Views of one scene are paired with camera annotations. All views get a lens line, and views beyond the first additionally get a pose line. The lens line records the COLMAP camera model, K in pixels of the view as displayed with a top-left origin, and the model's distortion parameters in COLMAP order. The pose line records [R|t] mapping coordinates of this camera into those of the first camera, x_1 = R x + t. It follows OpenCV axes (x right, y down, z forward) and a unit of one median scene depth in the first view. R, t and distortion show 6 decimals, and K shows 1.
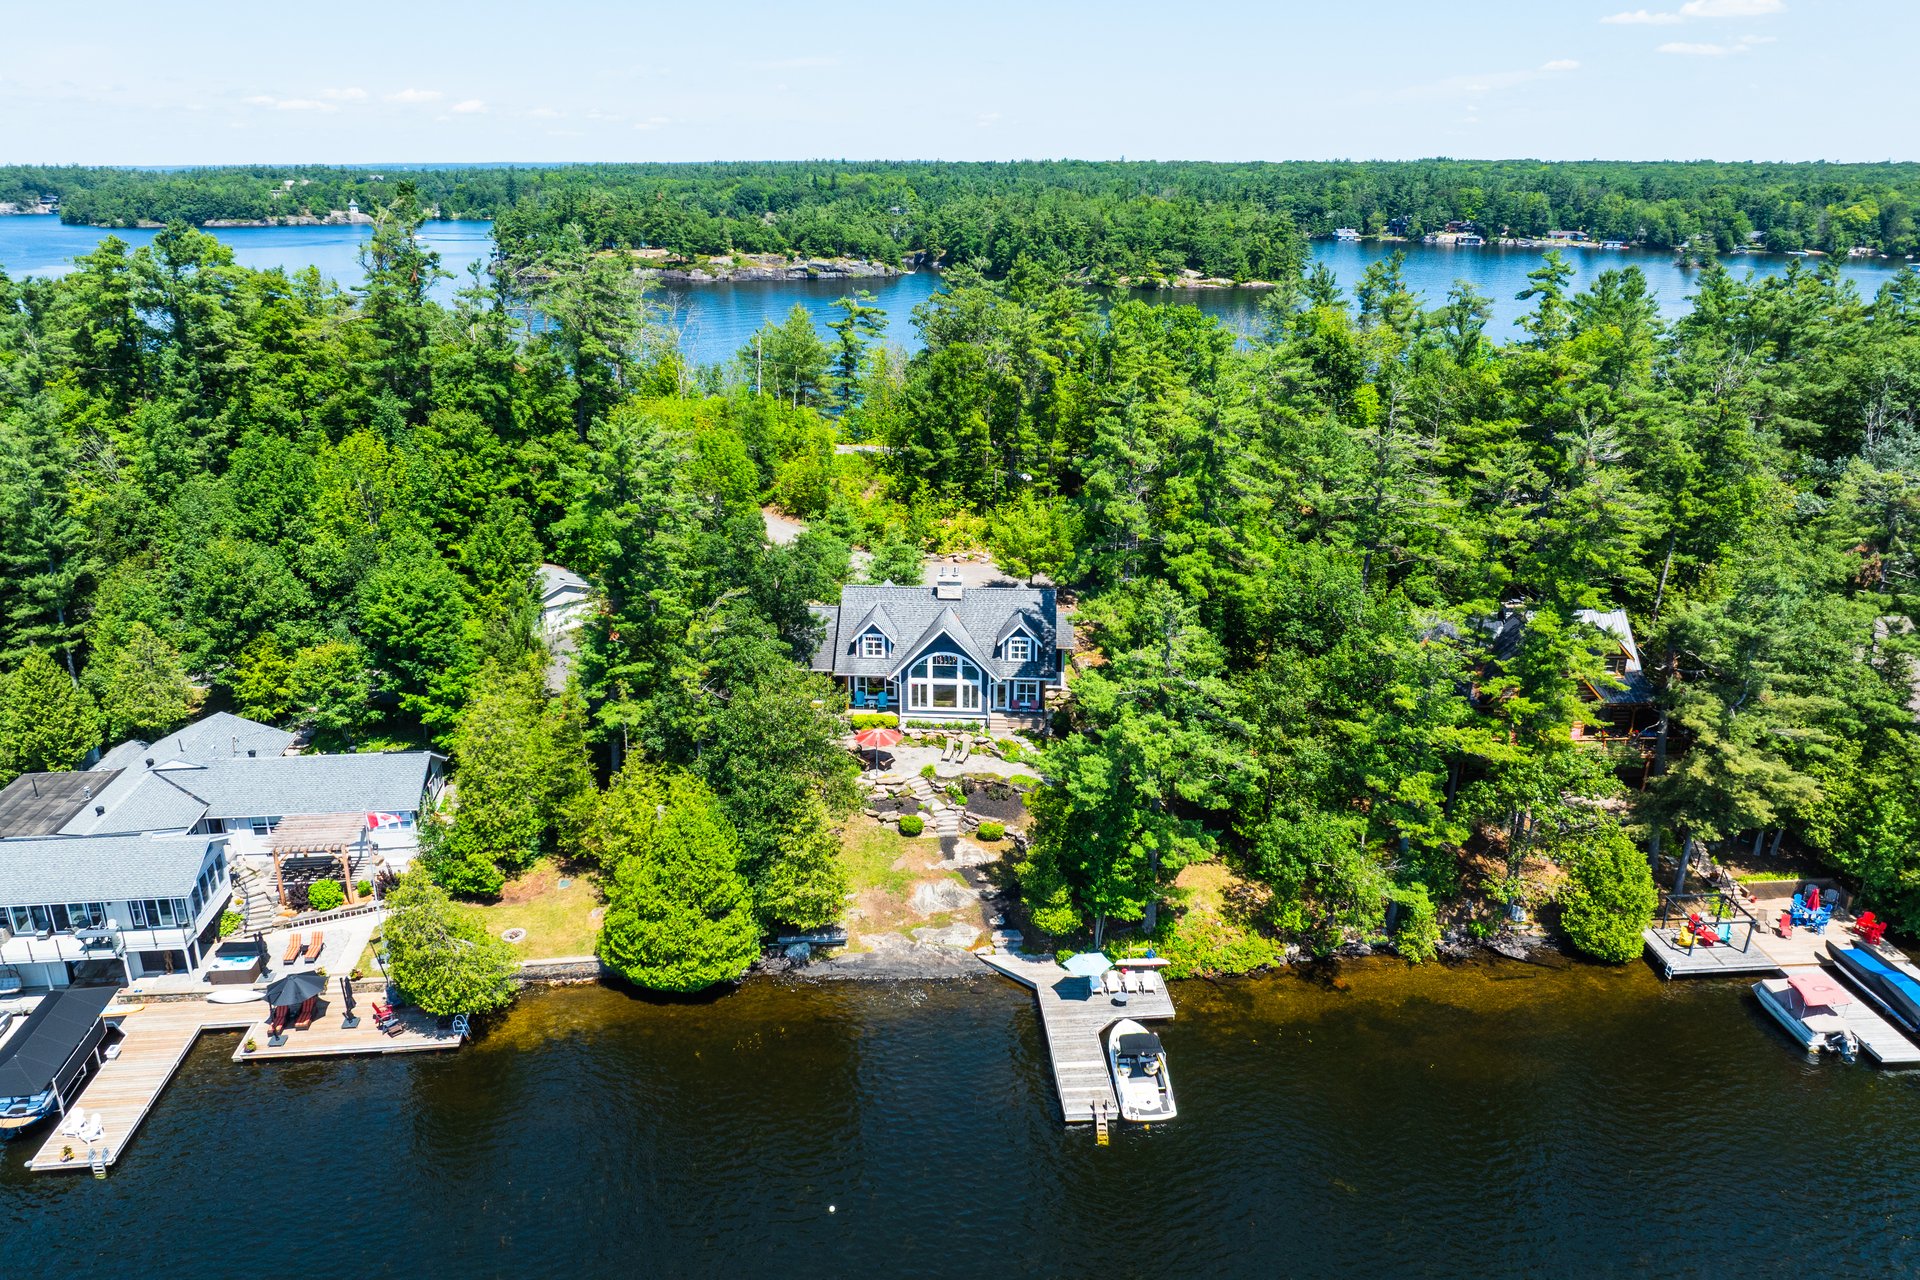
lens RADIAL K [[1337.3, 0, 968.4], [0, 1337.3, 631.9], [0, 0, 1]] dist [-0.038278, 0.003826]
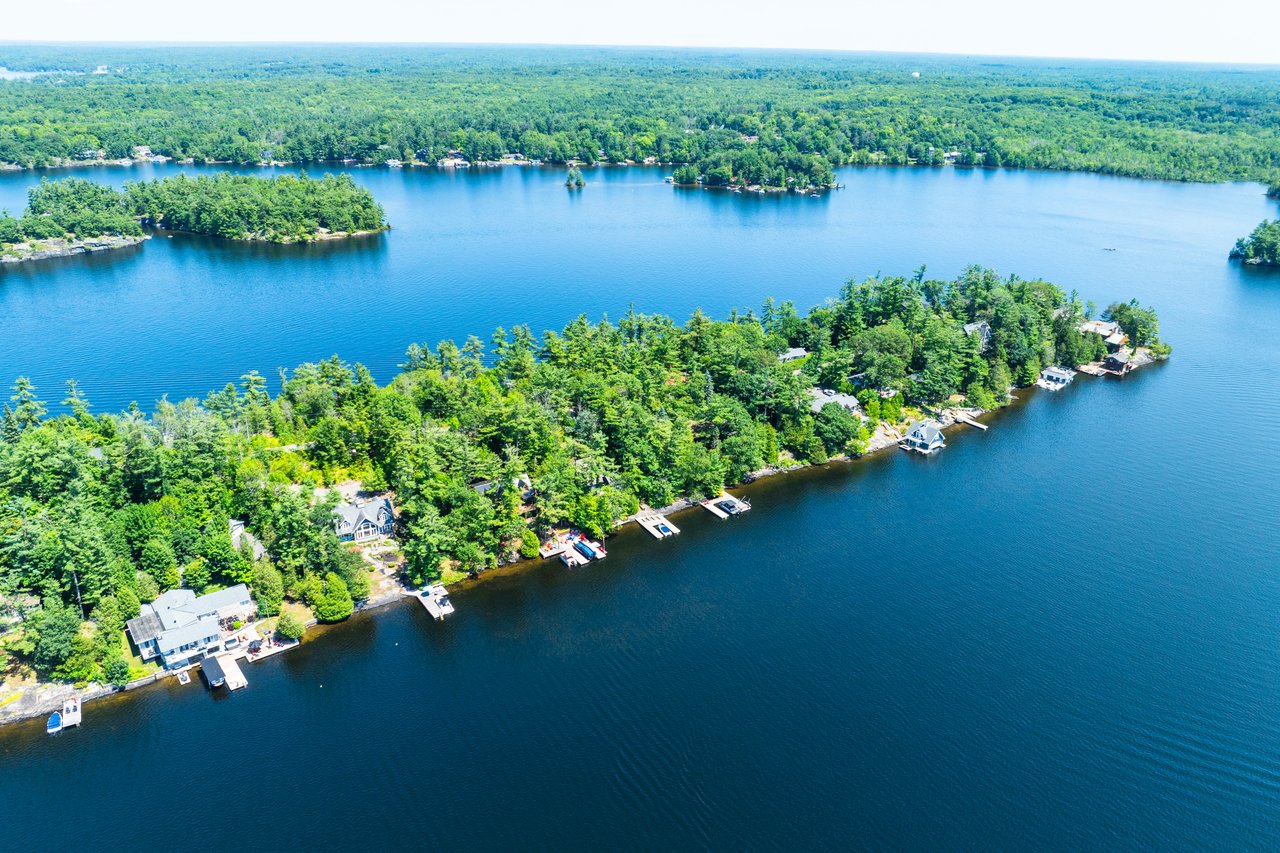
lens RADIAL K [[891.5, 0, 645.6], [0, 891.5, 421.1], [0, 0, 1]] dist [-0.038278, 0.003826]
pose [[0.855535, -0.189791, 0.481704, -0.568078], [0.153496, 0.981539, 0.114108, -0.496719], [-0.494468, -0.023684, 0.868873, -1.822275]]
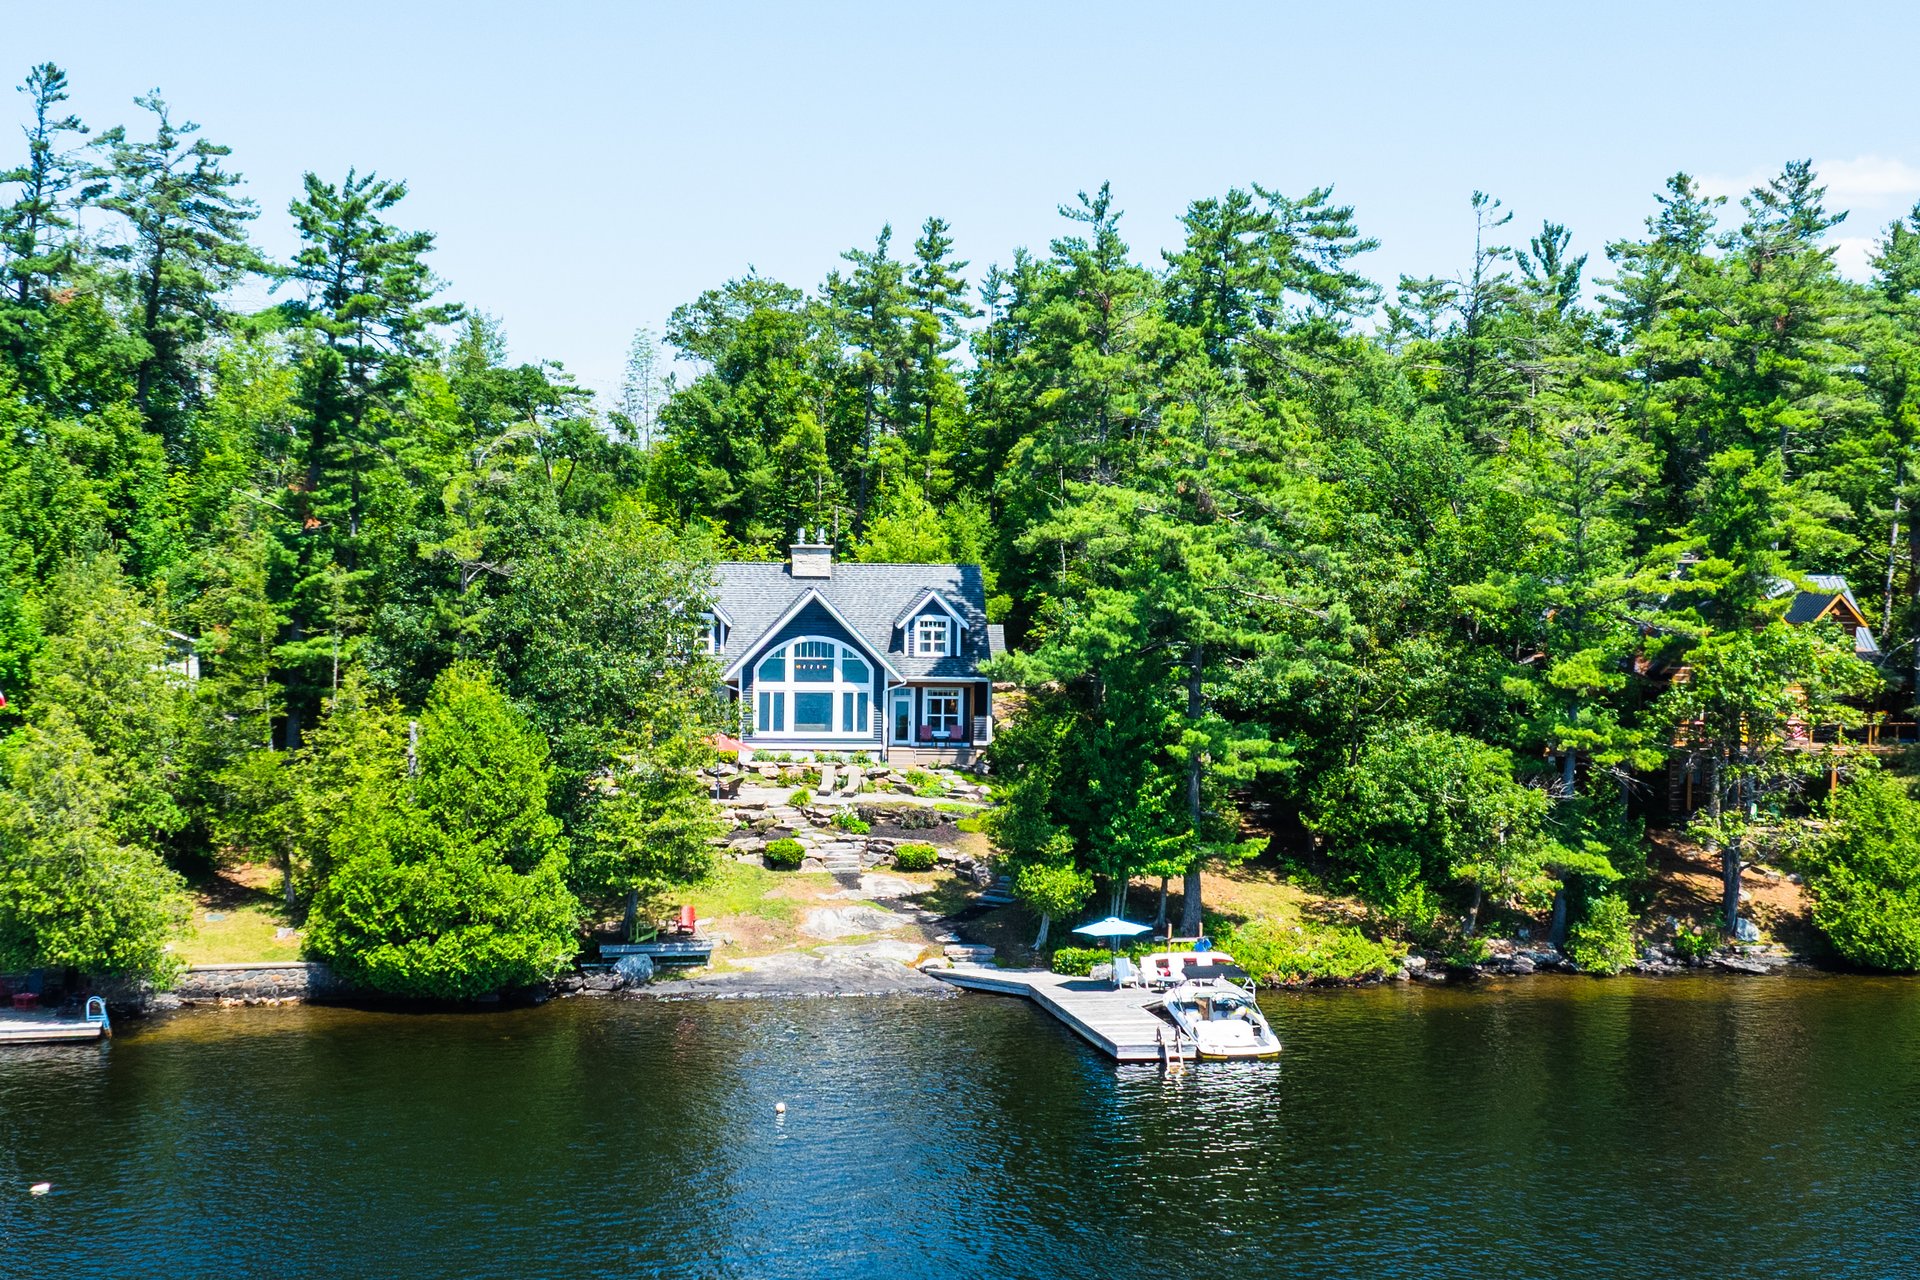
lens RADIAL K [[2646.9, 0, 960.0], [0, 2646.9, 640.0], [0, 0, 1]] dist [-0.037647, 0.033711]
pose [[0.989548, 0.000997, 0.144204, -0.143607], [0.040445, 0.957922, -0.284164, 0.414278], [-0.138419, 0.287026, 0.947869, -0.193535]]
